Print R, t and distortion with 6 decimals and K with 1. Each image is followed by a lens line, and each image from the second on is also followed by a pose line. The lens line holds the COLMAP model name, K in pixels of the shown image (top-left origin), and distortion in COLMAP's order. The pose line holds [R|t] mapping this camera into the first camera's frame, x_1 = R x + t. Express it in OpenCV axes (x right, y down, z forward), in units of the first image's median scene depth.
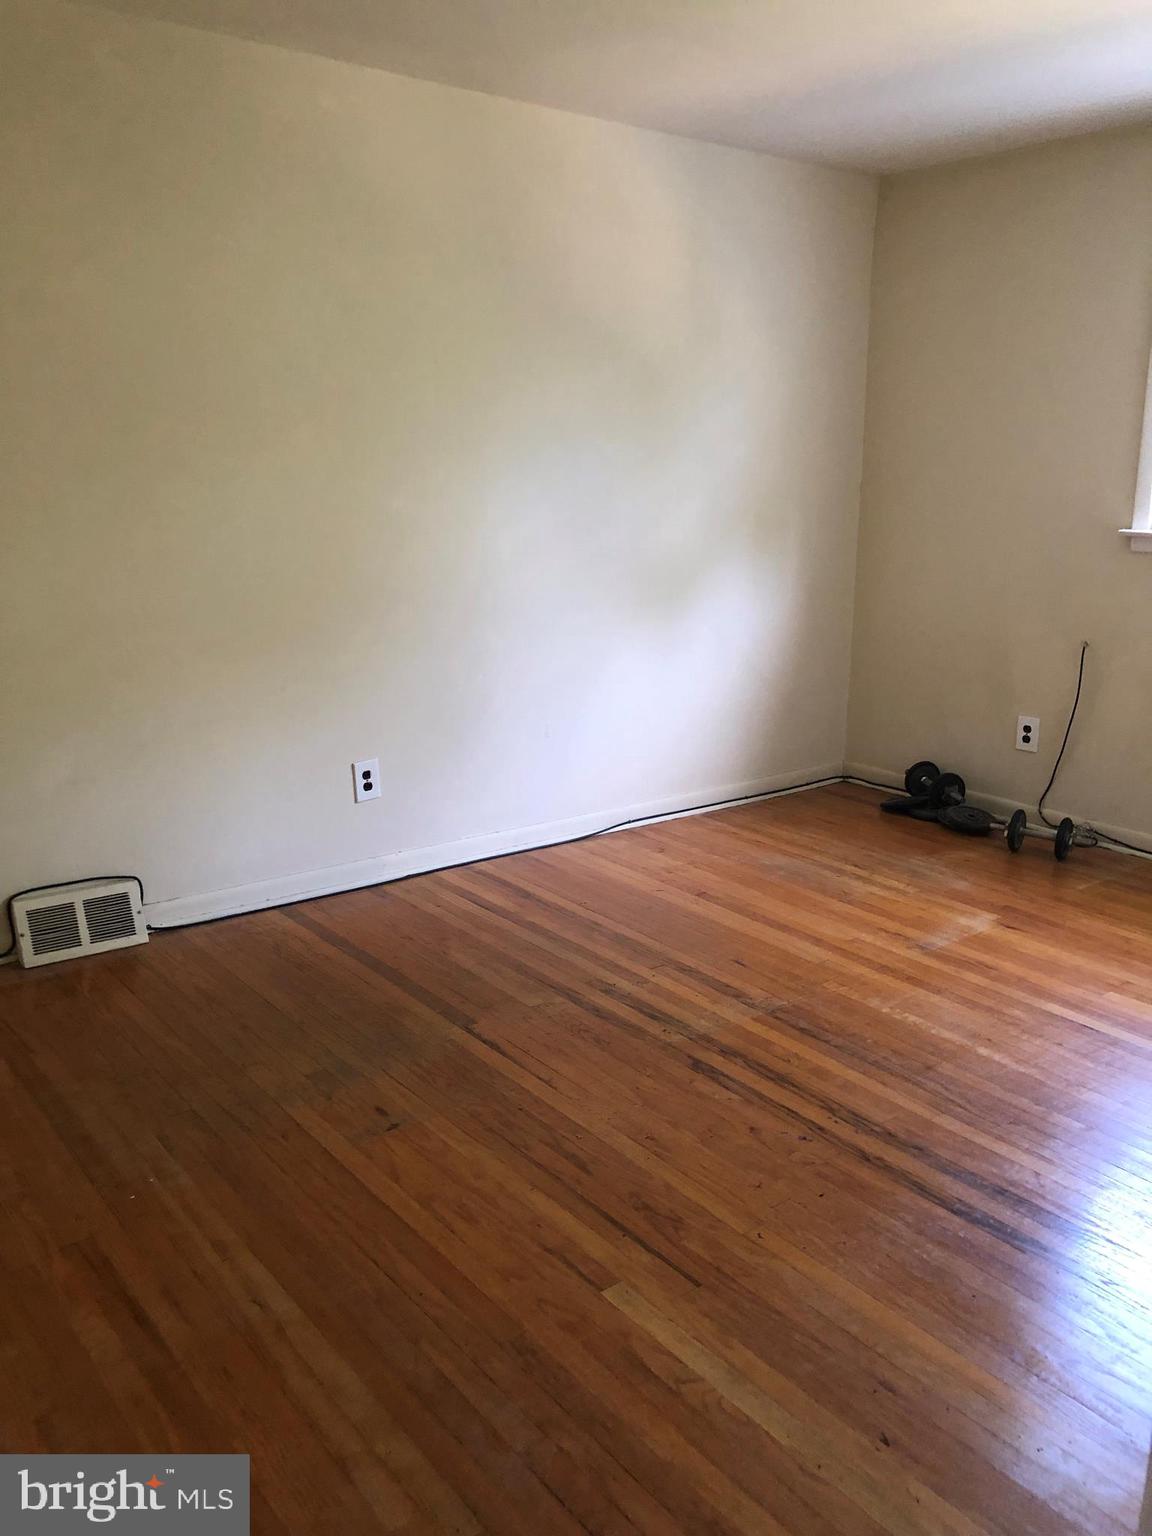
lens RADIAL K [[1262.1, 0, 571.0], [0, 1262.1, 767.2], [0, 0, 1]] dist [0.027542, -0.049031]
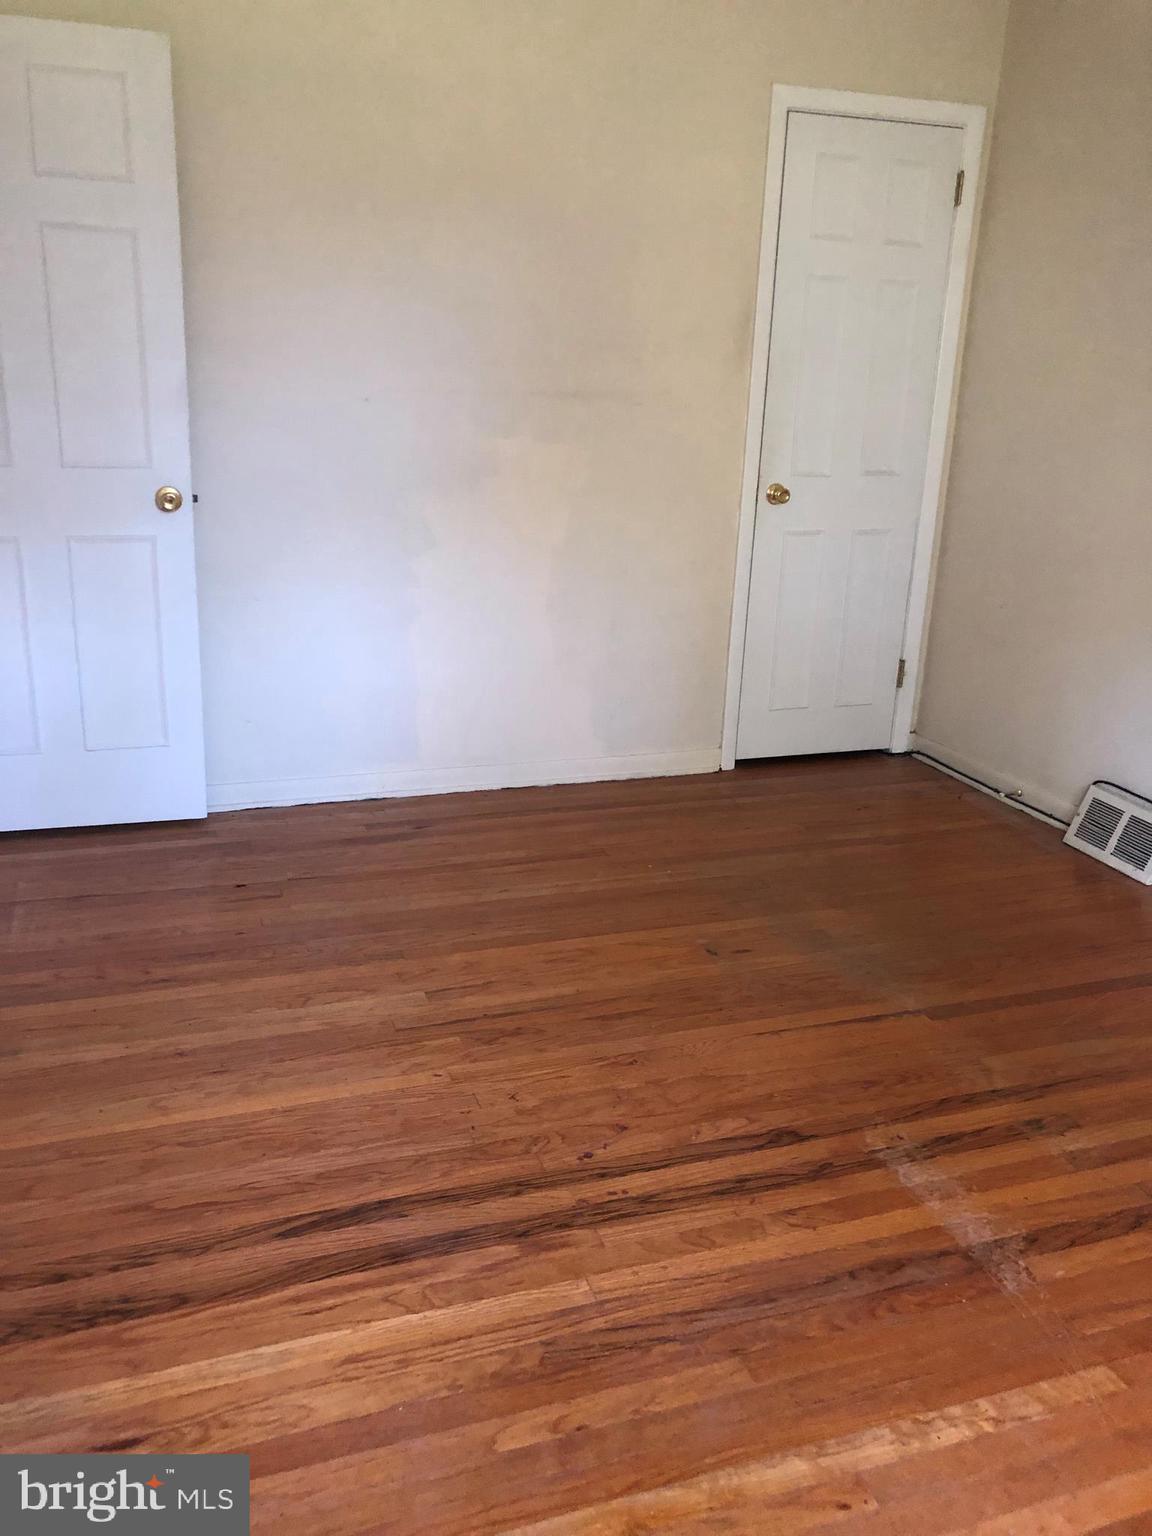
lens RADIAL K [[1262.1, 0, 570.7], [0, 1262.1, 769.9], [0, 0, 1]] dist [0.027542, -0.049031]
pose [[-0.316943, 0.270641, -0.909011, 0.708432], [-0.260102, 0.896875, 0.357717, -0.182512], [0.912082, 0.349812, -0.213864, 0.879562]]
